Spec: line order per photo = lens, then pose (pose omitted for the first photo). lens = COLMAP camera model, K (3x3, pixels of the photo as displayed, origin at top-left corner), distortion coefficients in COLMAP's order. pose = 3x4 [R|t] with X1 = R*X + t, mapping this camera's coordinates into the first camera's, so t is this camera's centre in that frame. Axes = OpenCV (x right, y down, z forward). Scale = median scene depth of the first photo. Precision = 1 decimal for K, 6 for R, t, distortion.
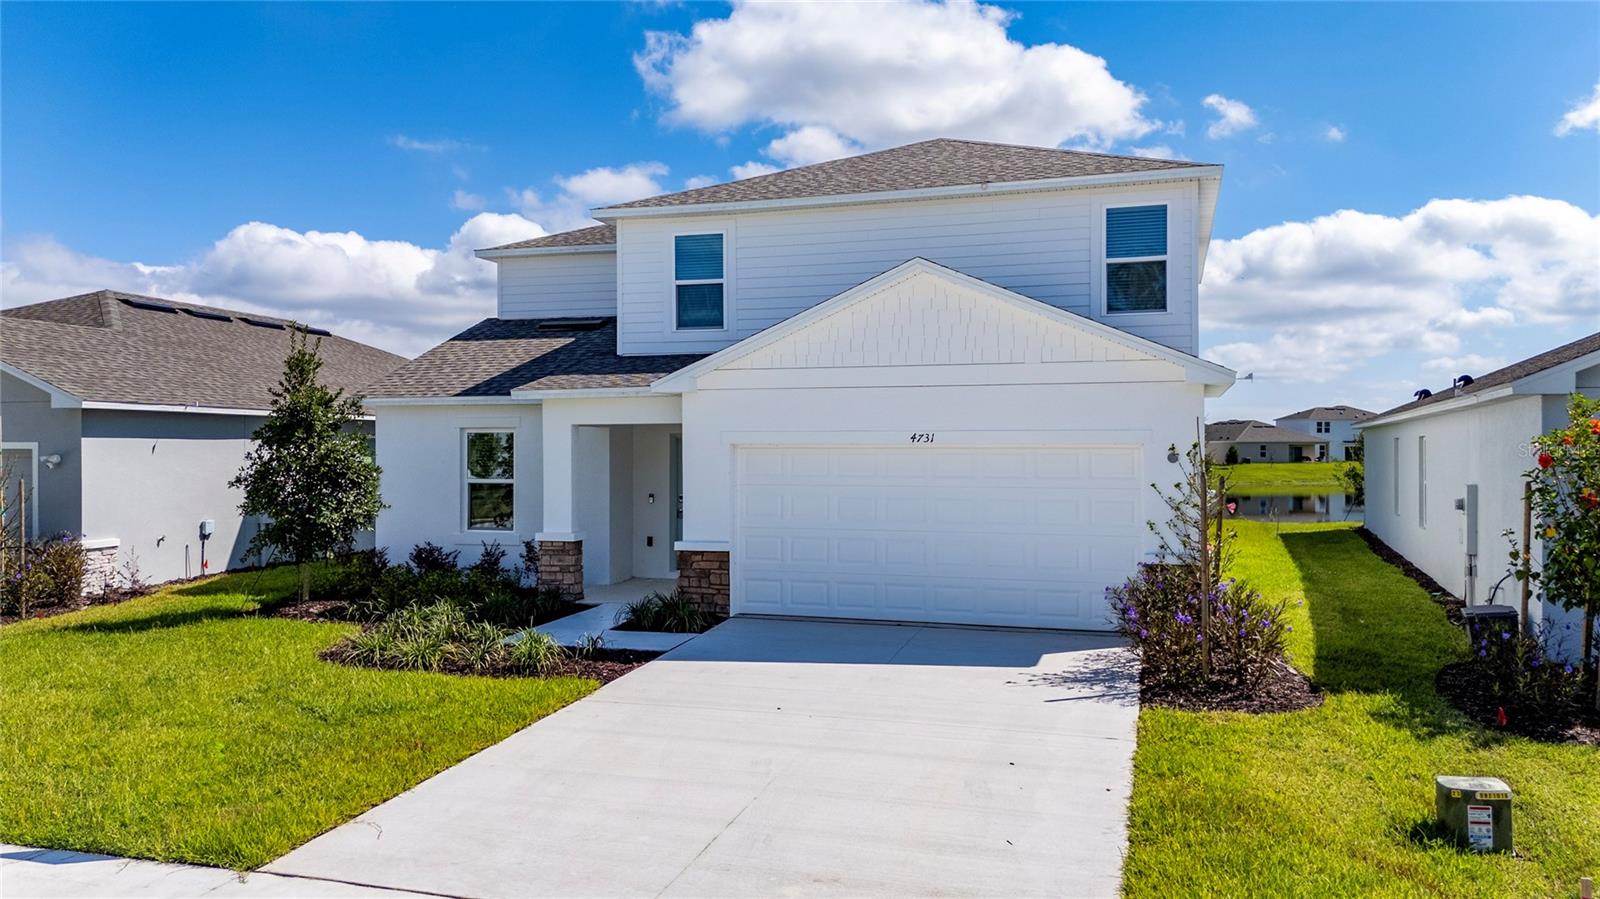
lens RADIAL K [[1191.7, 0, 800.0], [0, 1191.7, 449.5], [0, 0, 1]] dist [0.059421, -0.087471]
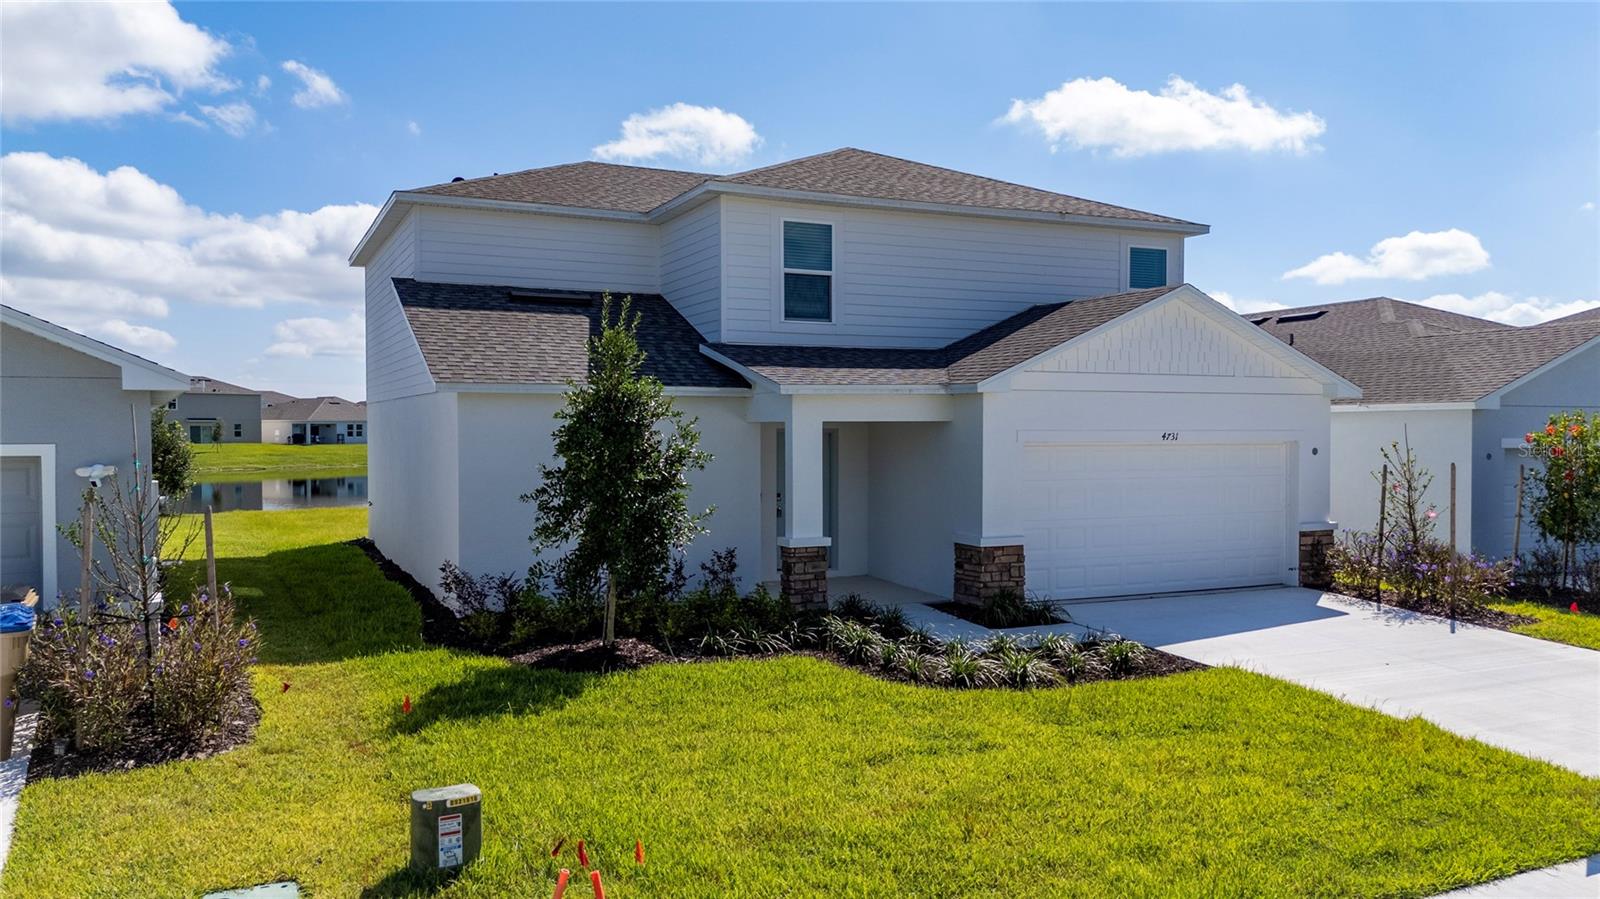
lens RADIAL K [[1191.7, 0, 800.0], [0, 1191.7, 449.5], [0, 0, 1]] dist [0.059421, -0.087471]
pose [[0.738257, -0.012514, 0.674404, -0.748037], [-0.000335, 0.999821, 0.018918, -0.014966], [-0.674520, -0.014192, 0.738120, 0.289868]]
